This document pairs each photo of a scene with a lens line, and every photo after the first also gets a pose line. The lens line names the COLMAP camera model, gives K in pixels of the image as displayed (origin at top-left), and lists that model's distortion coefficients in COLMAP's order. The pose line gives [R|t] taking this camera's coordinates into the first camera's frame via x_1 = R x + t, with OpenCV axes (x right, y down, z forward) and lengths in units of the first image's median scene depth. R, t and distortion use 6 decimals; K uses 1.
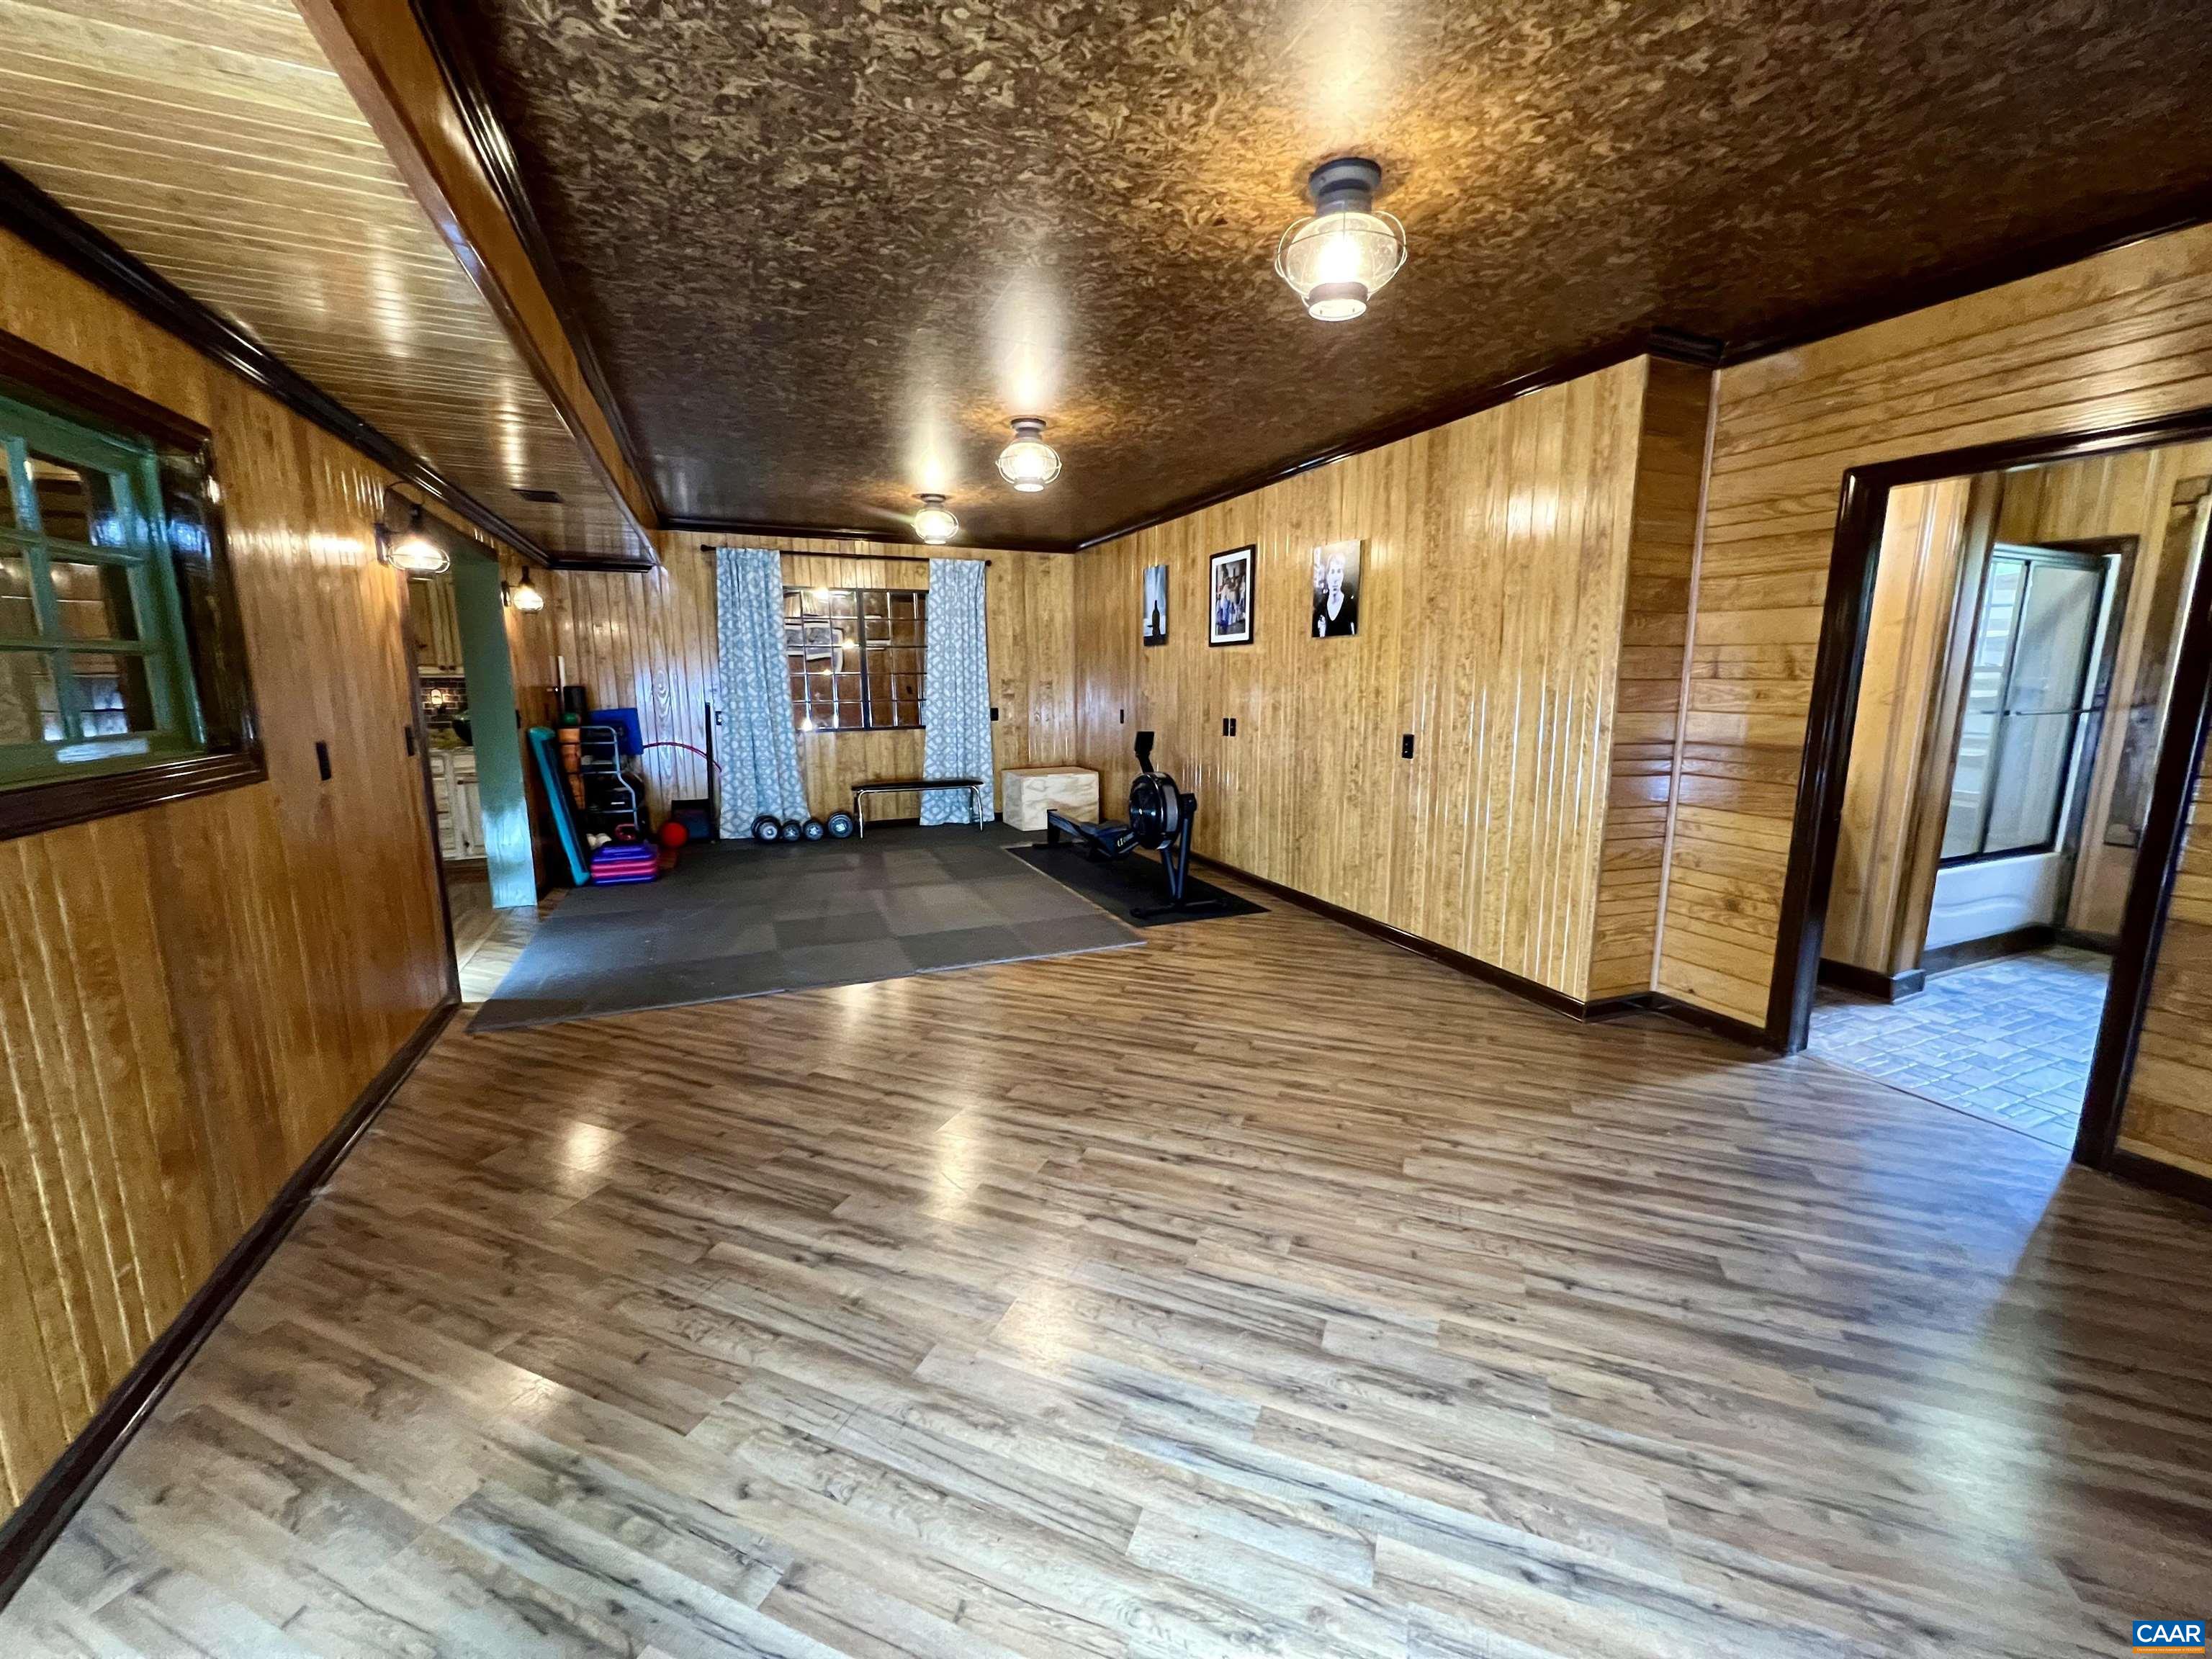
lens RADIAL K [[878.1, 0, 1106.0], [0, 878.1, 829.5], [0, 0, 1]] dist [-0.000278, 0.000103]
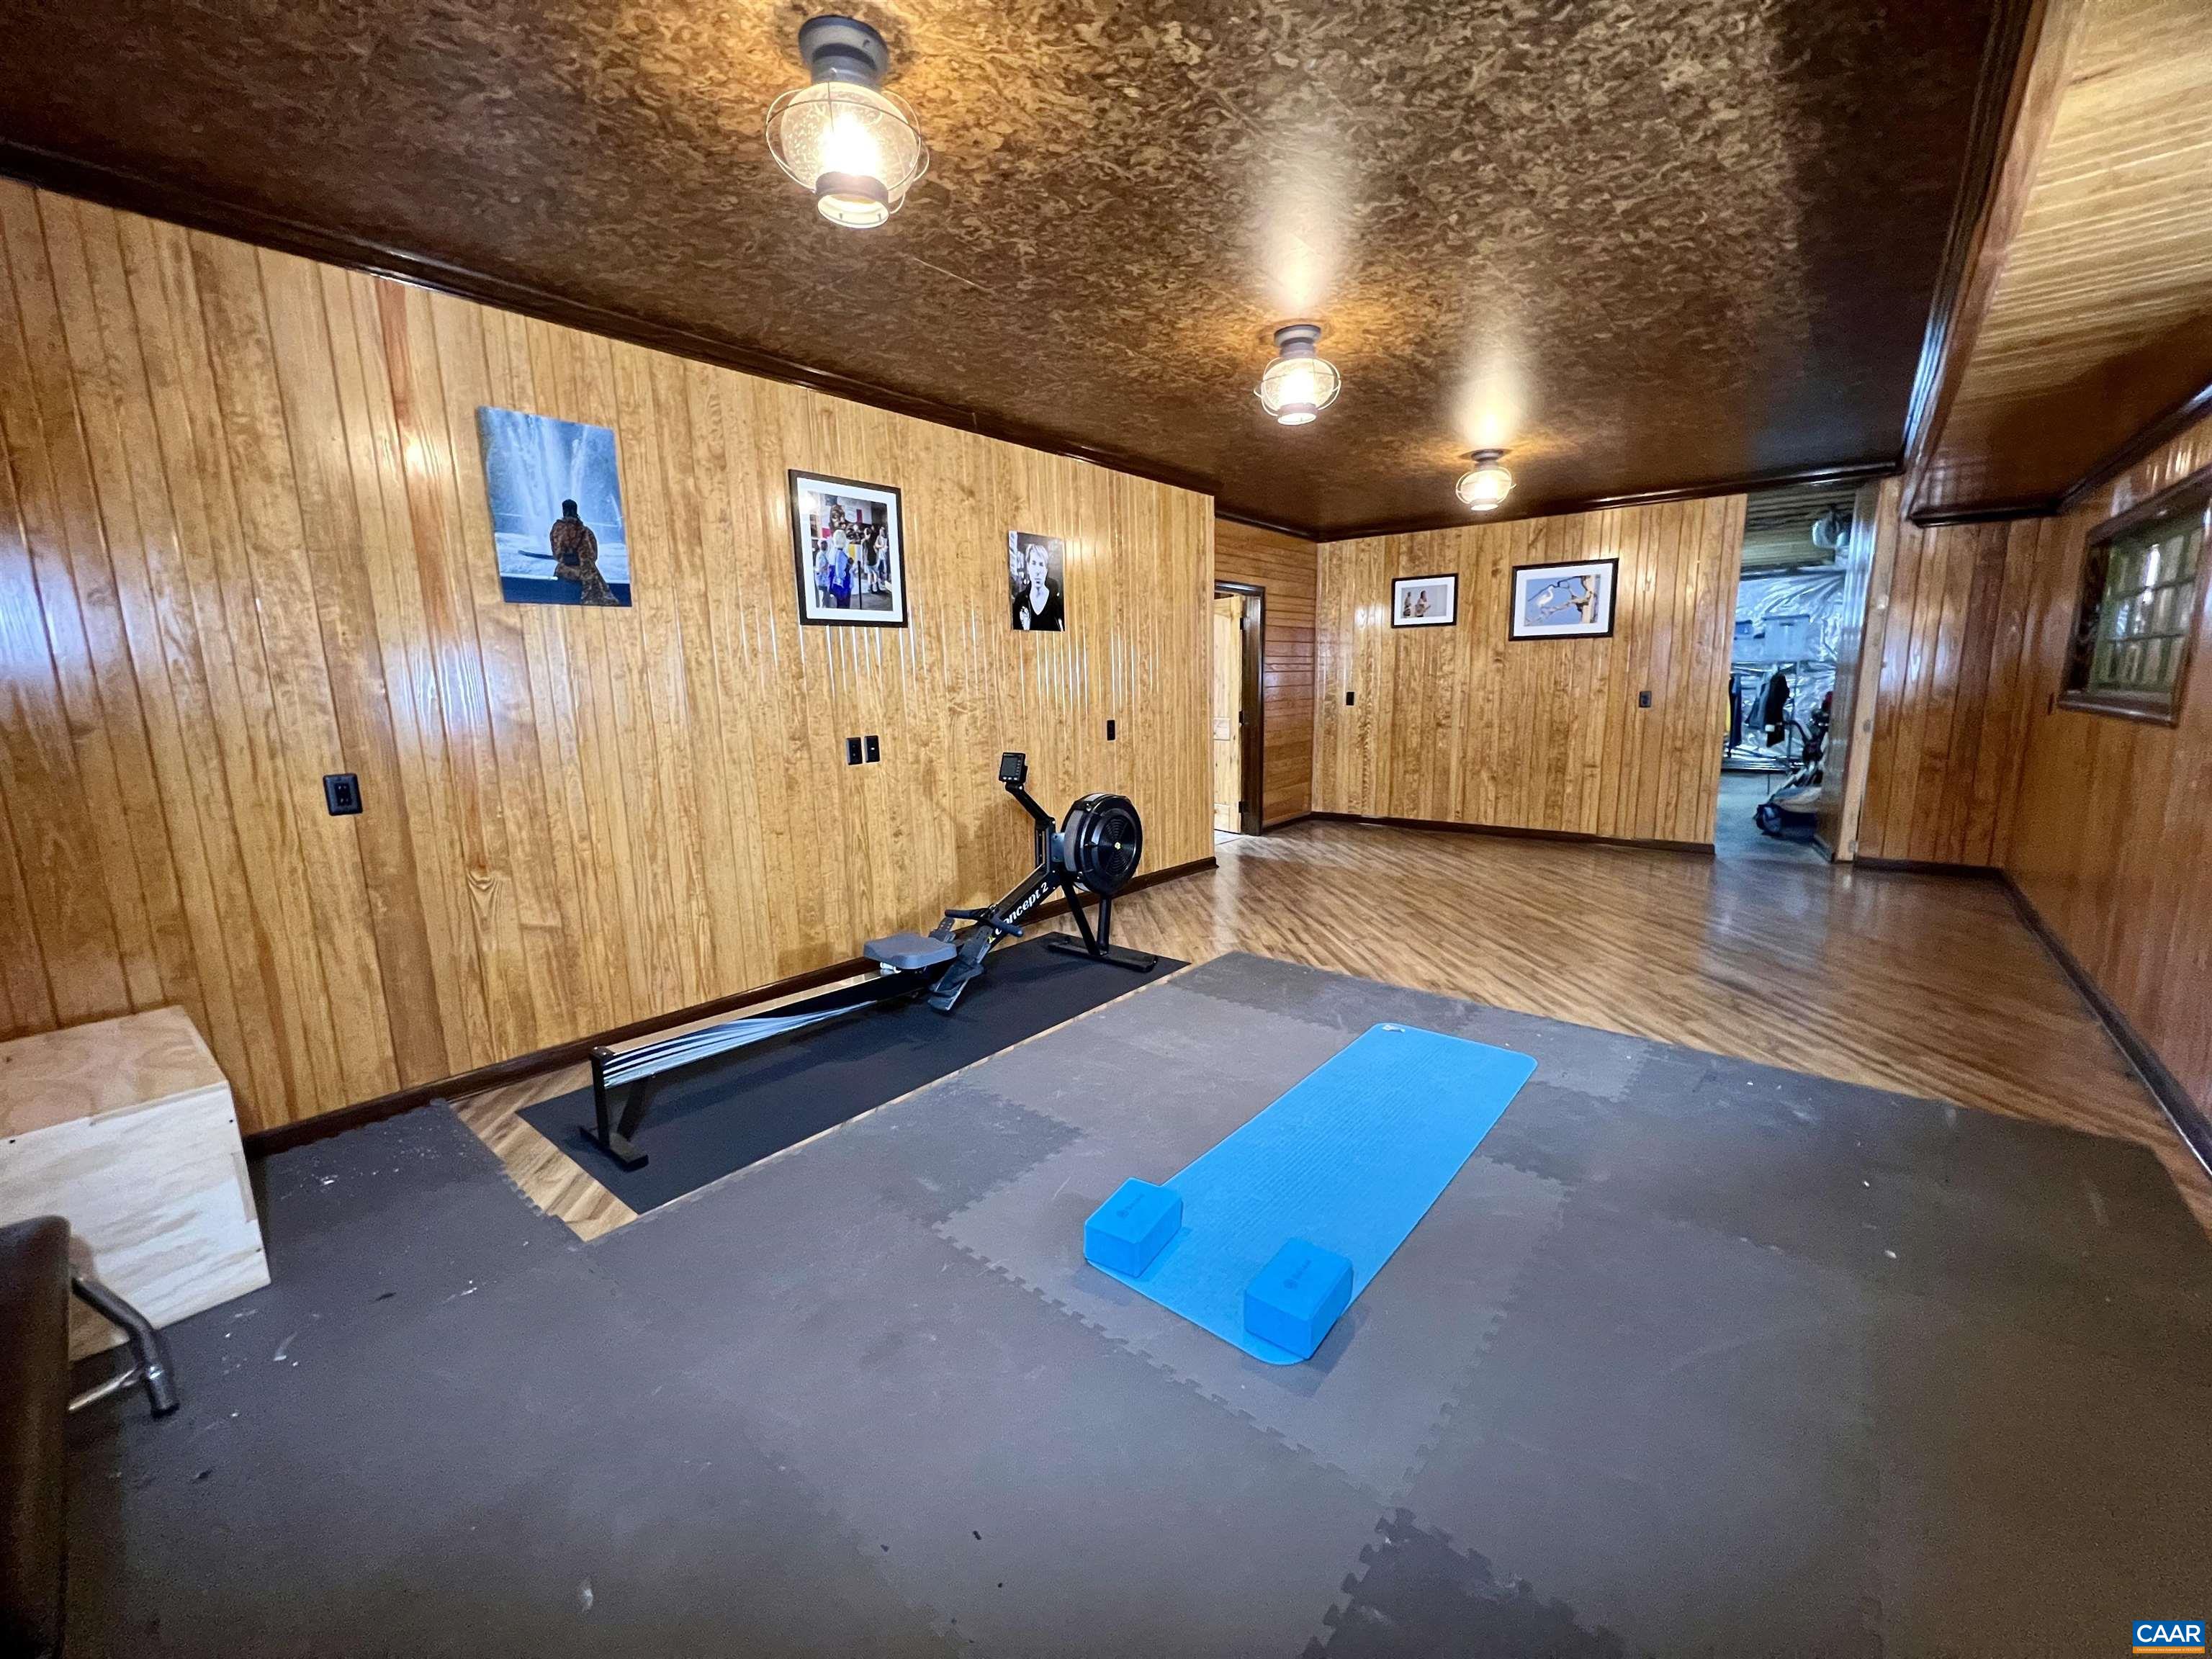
lens RADIAL K [[878.1, 0, 1106.0], [0, 878.1, 829.5], [0, 0, 1]] dist [-0.000278, 0.000103]
pose [[-0.449179, -0.148654, 0.880988, -0.655528], [0.166118, 0.954971, 0.245834, -0.234690], [-0.877863, 0.256772, -0.404259, 1.372493]]
